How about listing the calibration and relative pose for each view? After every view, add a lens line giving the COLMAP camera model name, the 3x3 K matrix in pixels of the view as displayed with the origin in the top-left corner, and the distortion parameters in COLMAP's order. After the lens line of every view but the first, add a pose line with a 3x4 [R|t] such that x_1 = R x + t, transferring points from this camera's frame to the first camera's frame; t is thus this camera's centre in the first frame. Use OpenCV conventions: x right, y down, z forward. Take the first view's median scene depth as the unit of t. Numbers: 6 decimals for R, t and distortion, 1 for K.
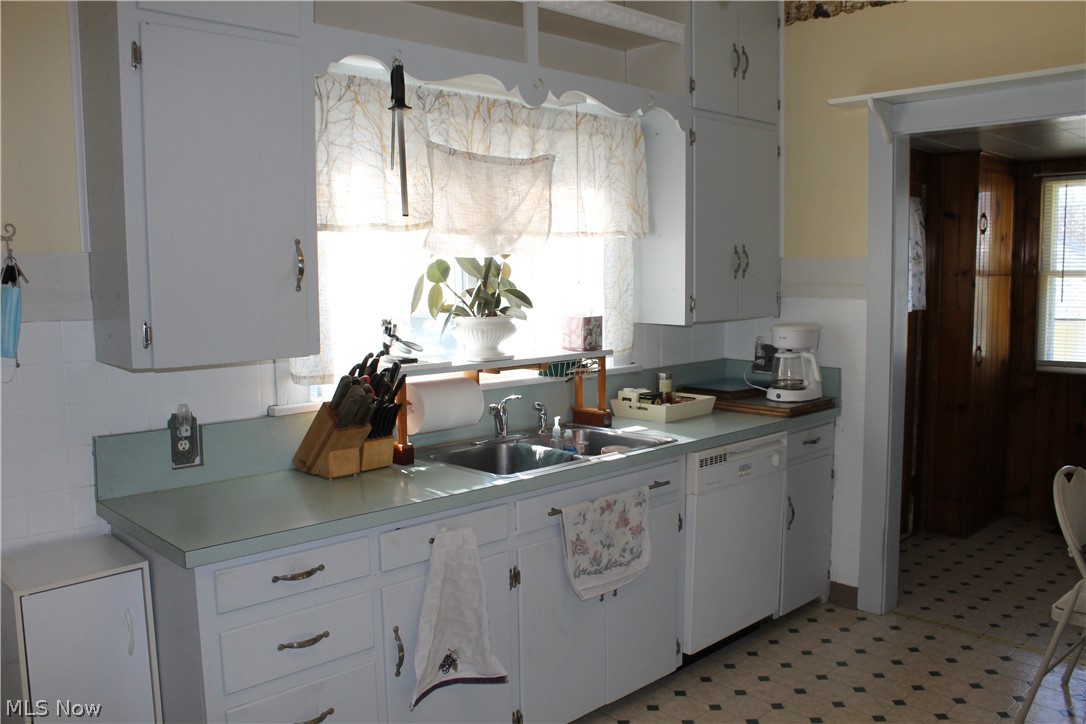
lens RADIAL K [[912.5, 0, 543.4], [0, 912.5, 369.1], [0, 0, 1]] dist [-0.166703, 0.137448]
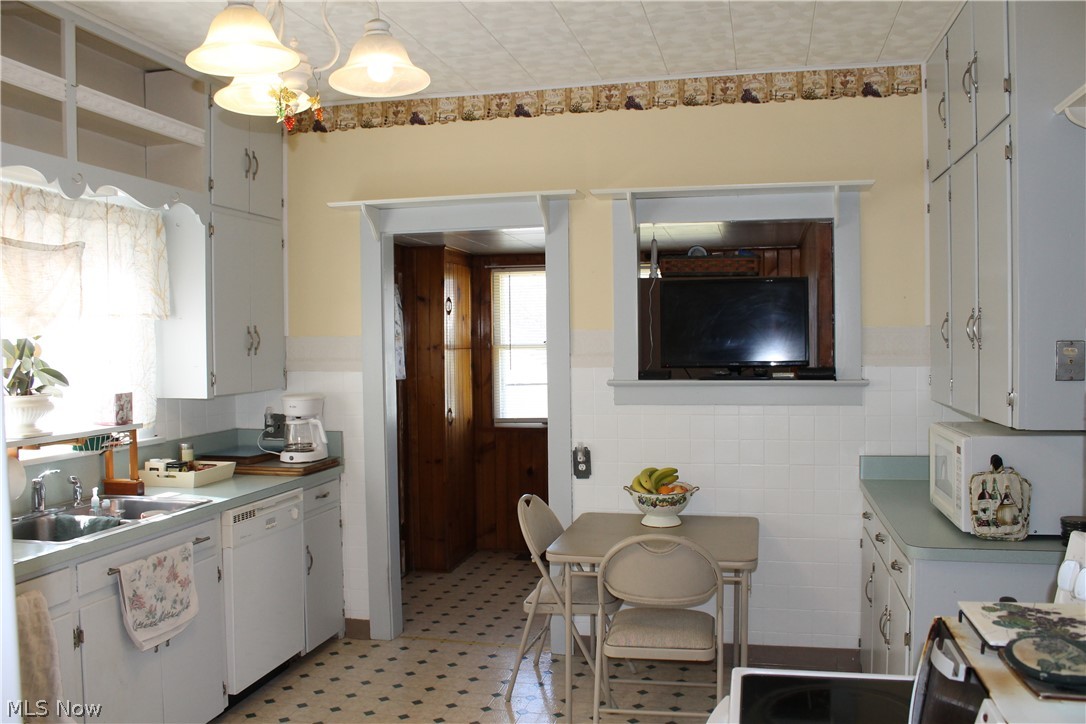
lens RADIAL K [[912.5, 0, 543.4], [0, 912.5, 369.1], [0, 0, 1]] dist [-0.166703, 0.137448]
pose [[0.838590, -0.015746, 0.544535, -0.094447], [0.060758, 0.996049, -0.064766, 0.011532], [-0.541364, 0.087397, 0.836234, -0.137343]]
